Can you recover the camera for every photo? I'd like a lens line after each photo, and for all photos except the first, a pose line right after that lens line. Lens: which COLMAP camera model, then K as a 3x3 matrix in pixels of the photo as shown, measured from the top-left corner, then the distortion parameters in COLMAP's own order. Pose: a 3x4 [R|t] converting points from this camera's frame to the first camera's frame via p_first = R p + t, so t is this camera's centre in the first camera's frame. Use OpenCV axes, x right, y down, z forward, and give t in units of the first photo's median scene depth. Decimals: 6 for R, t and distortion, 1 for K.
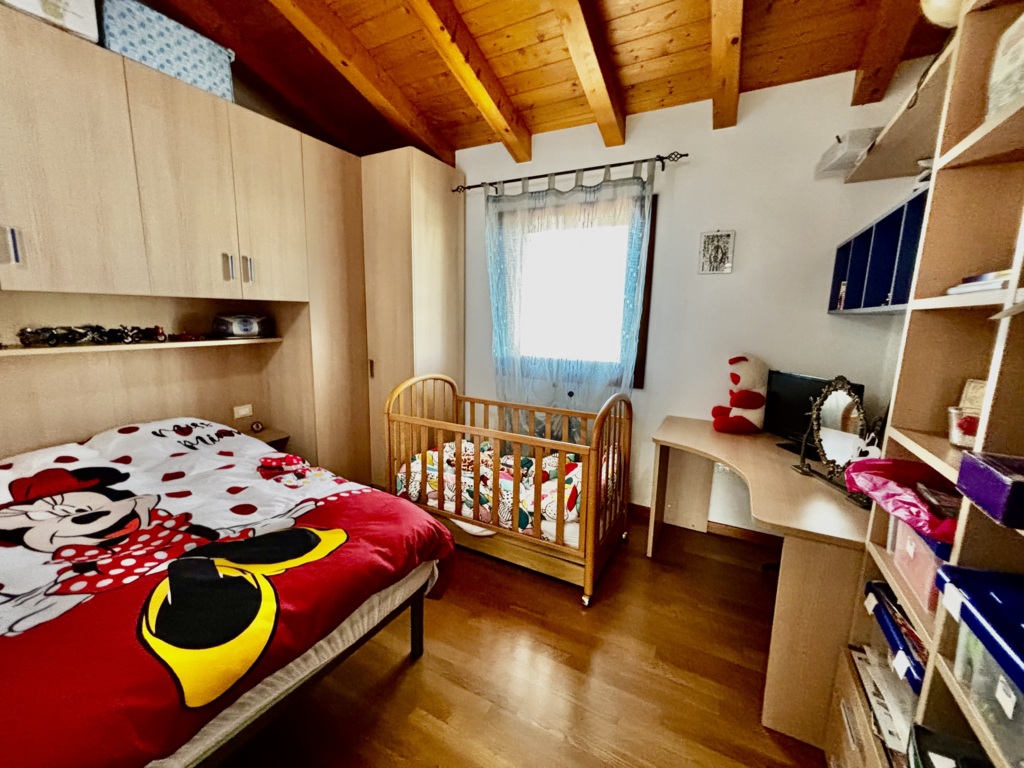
lens RADIAL K [[412.5, 0, 515.5], [0, 412.5, 384.3], [0, 0, 1]] dist [0.000243, 0.000382]
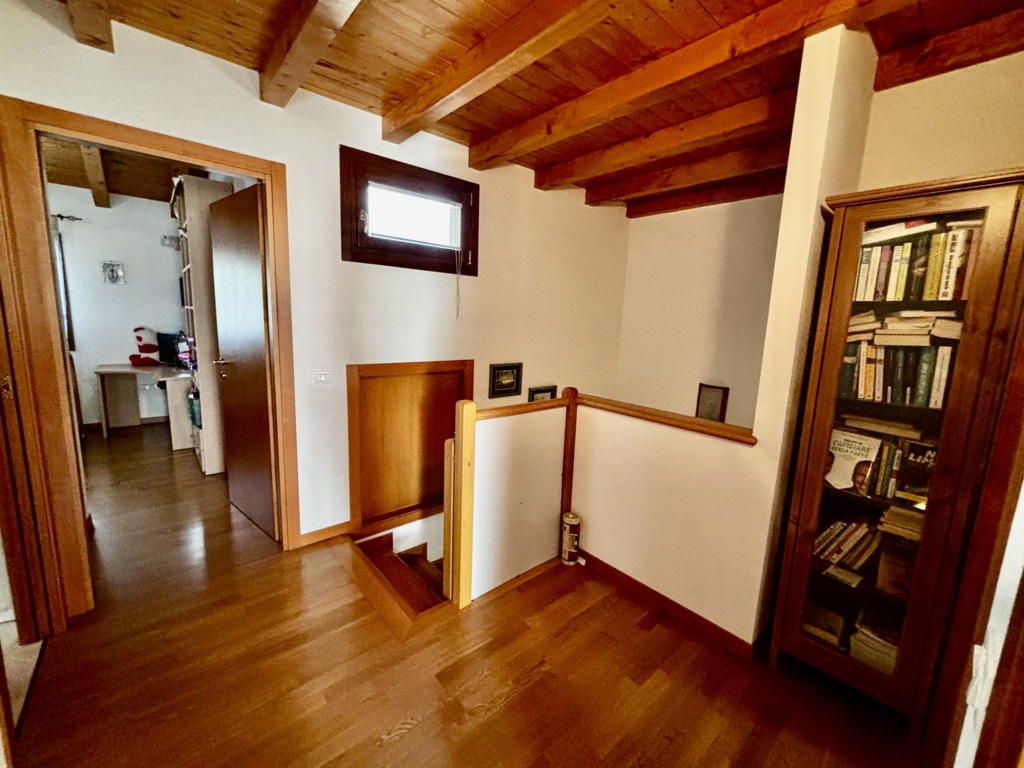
lens RADIAL K [[412.5, 0, 518.1], [0, 412.5, 380.0], [0, 0, 1]] dist [0.000243, 0.000382]
pose [[0.360665, -0.148655, 0.920773, -0.672858], [0.122577, 0.986209, 0.111206, 0.185398], [-0.924606, 0.072757, 0.373913, -1.423133]]
